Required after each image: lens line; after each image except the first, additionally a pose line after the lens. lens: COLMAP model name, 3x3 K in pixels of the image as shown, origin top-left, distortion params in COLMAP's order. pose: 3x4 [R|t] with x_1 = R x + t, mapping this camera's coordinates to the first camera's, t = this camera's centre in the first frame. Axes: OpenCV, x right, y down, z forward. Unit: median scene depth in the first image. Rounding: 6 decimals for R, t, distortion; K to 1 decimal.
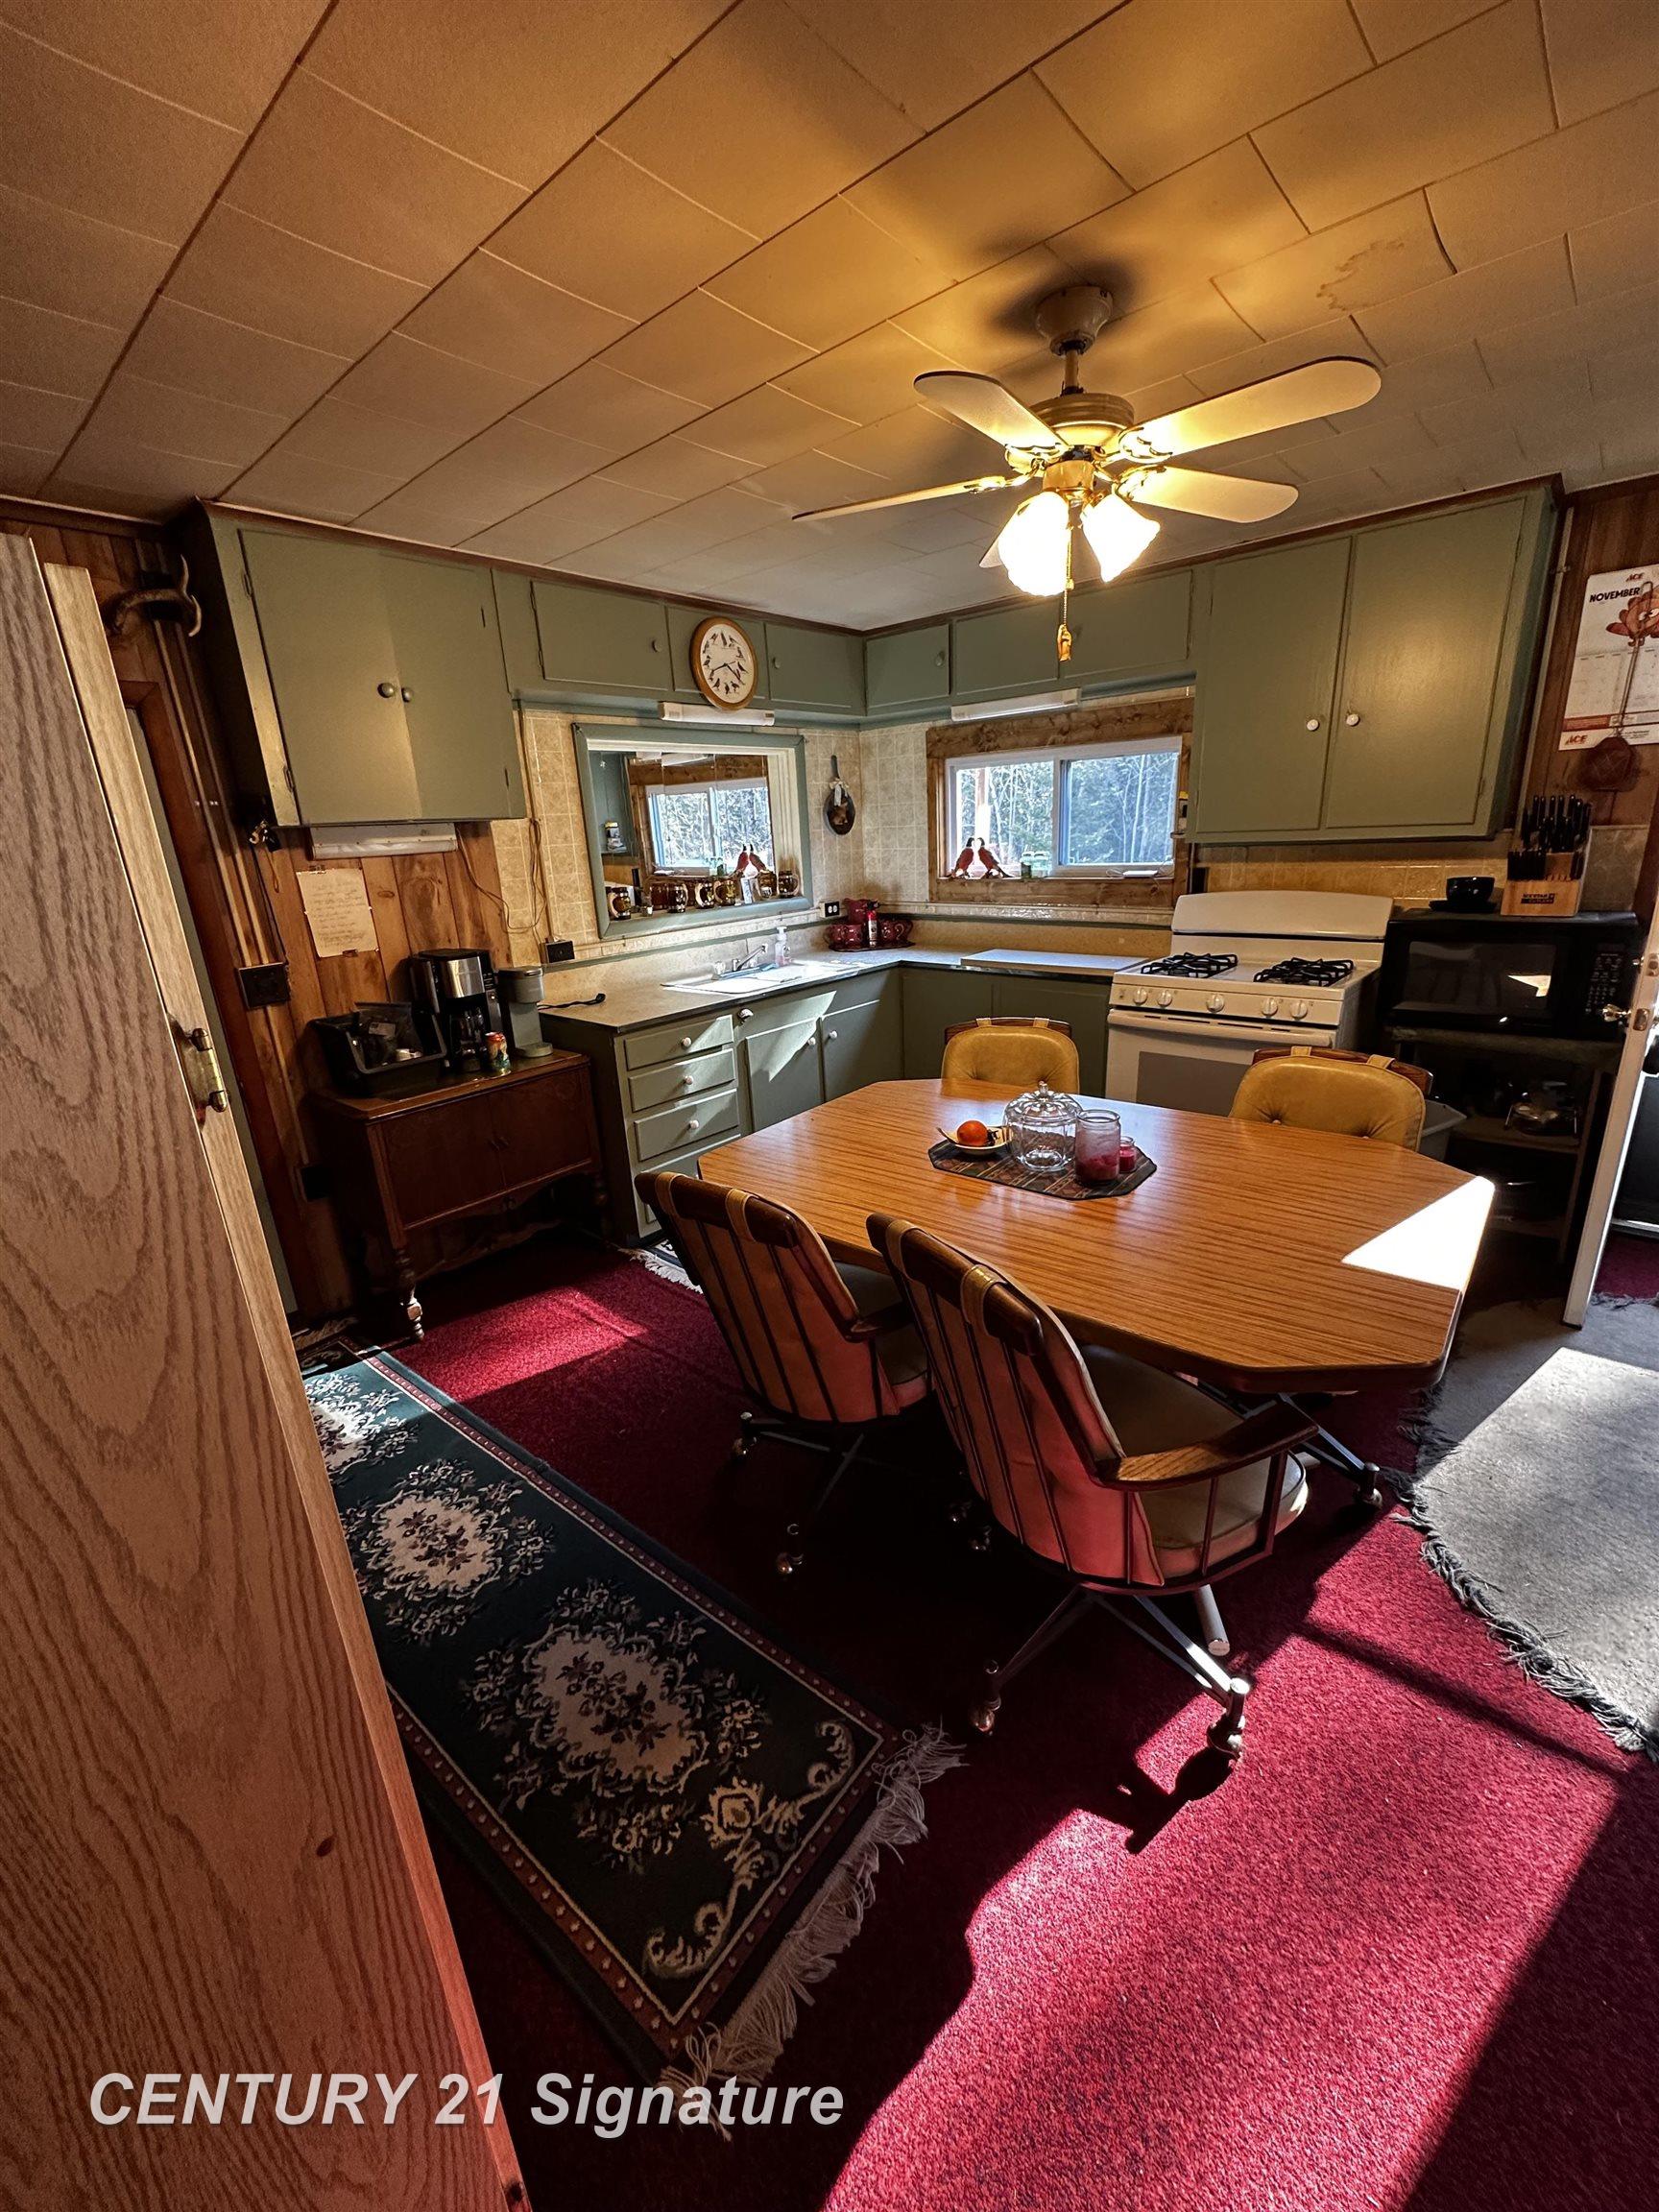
lens RADIAL K [[884.7, 0, 827.6], [0, 884.7, 1105.1], [0, 0, 1]] dist [-0.004422, 0.000994]
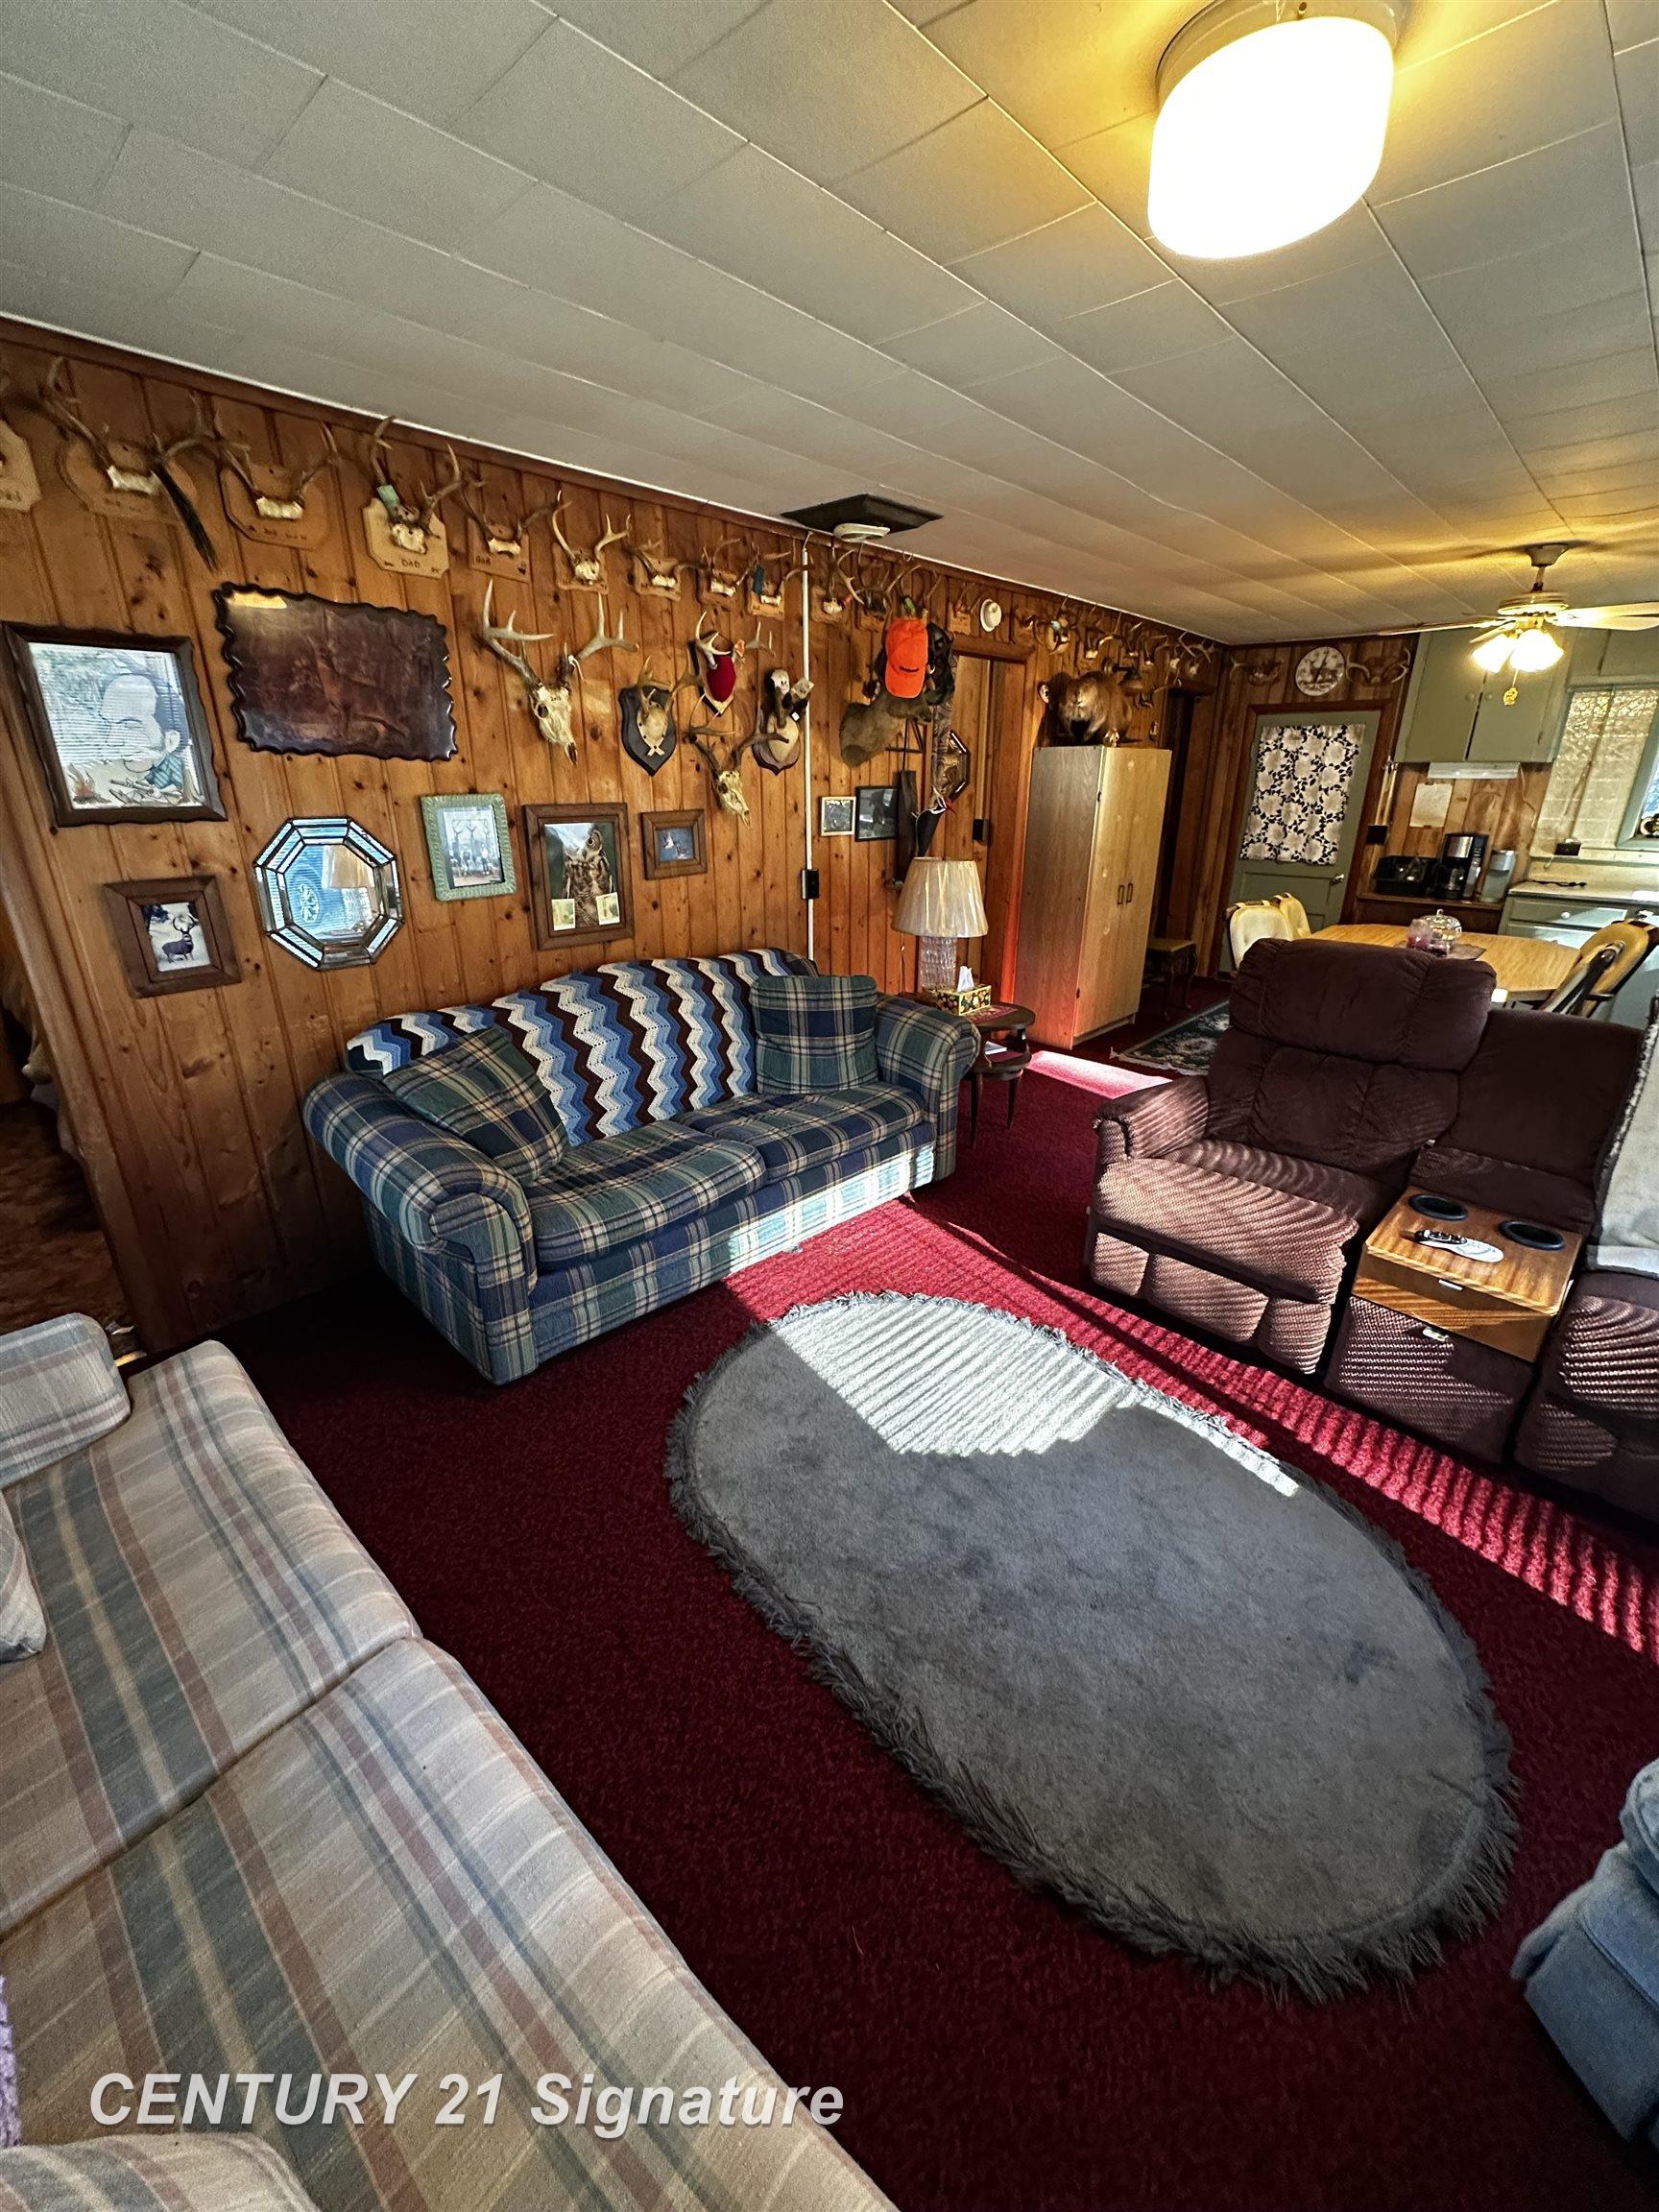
lens RADIAL K [[883.0, 0, 828.7], [0, 883.0, 1104.6], [0, 0, 1]] dist [-0.003790, 0.000929]
pose [[-0.046621, 0.402224, -0.914353, 1.568170], [-0.300545, 0.867287, 0.396844, -0.010452], [0.952628, 0.293306, 0.080452, -0.263825]]
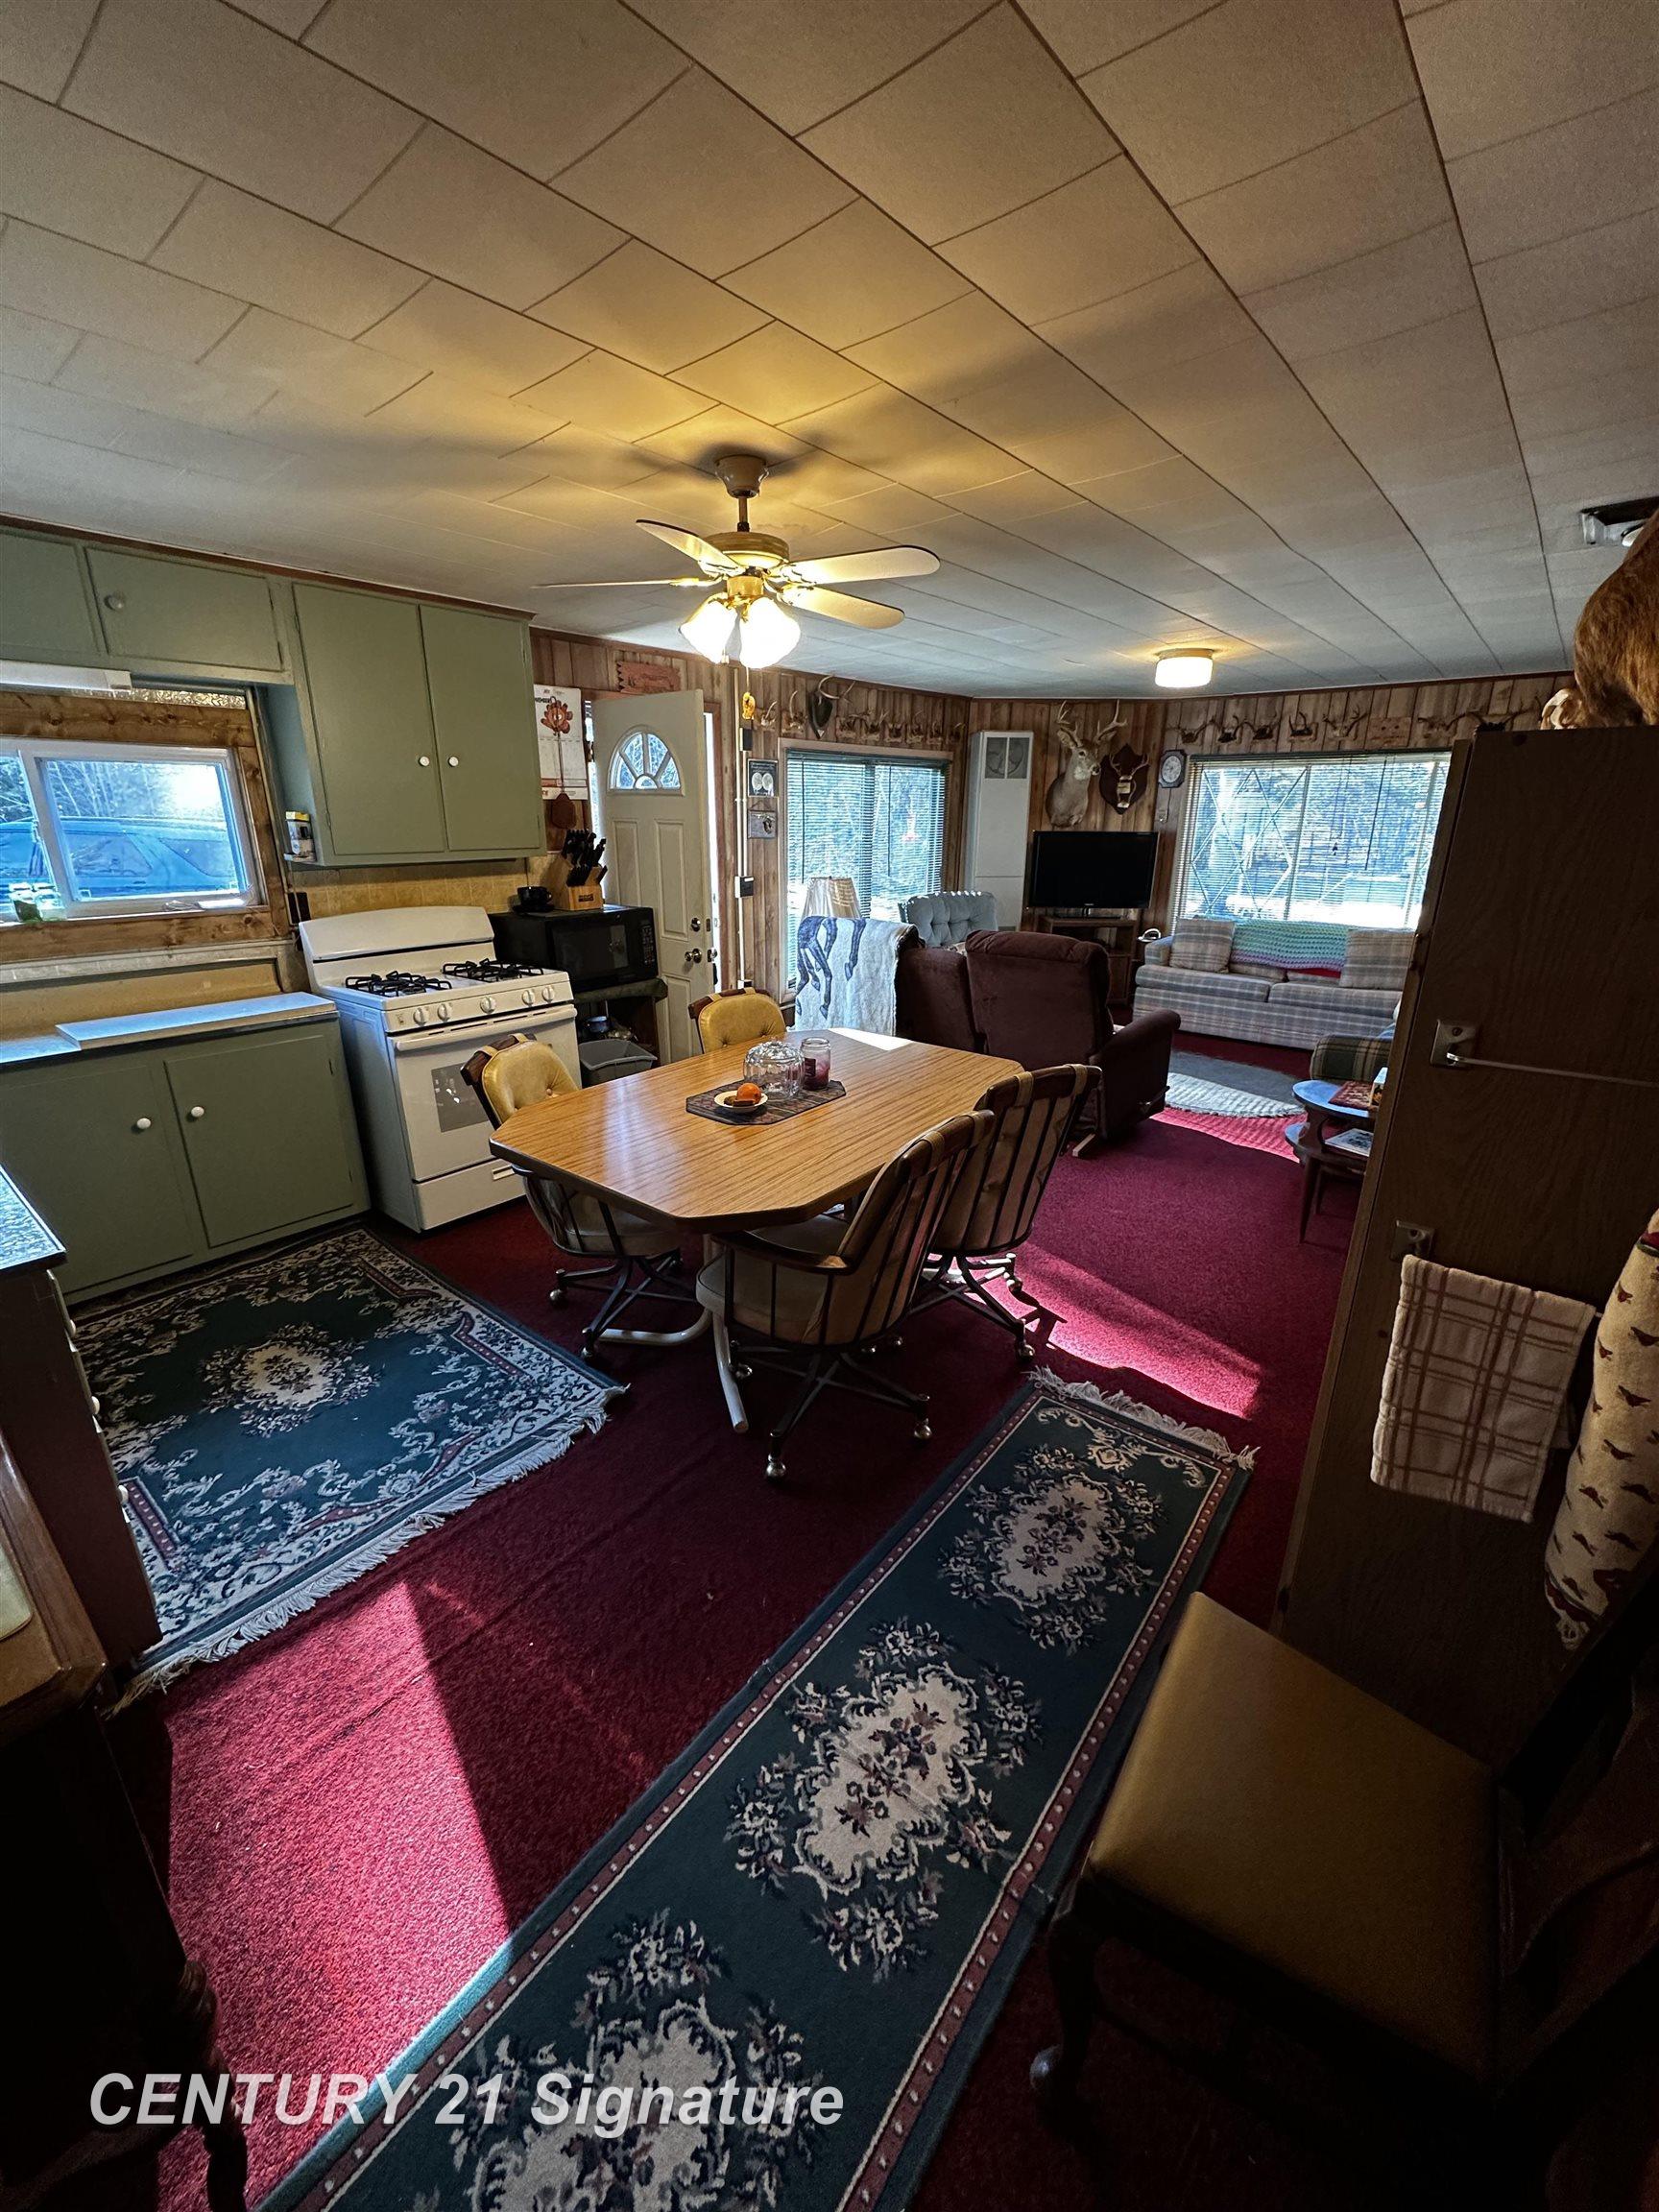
lens RADIAL K [[879.0, 0, 828.0], [0, 879.0, 1106.4], [0, 0, 1]] dist [-0.004922, 0.000871]
pose [[-0.015927, -0.268493, 0.963150, -0.692055], [0.303761, 0.916445, 0.260496, -0.160934], [-0.952615, 0.296716, 0.066961, 0.569714]]
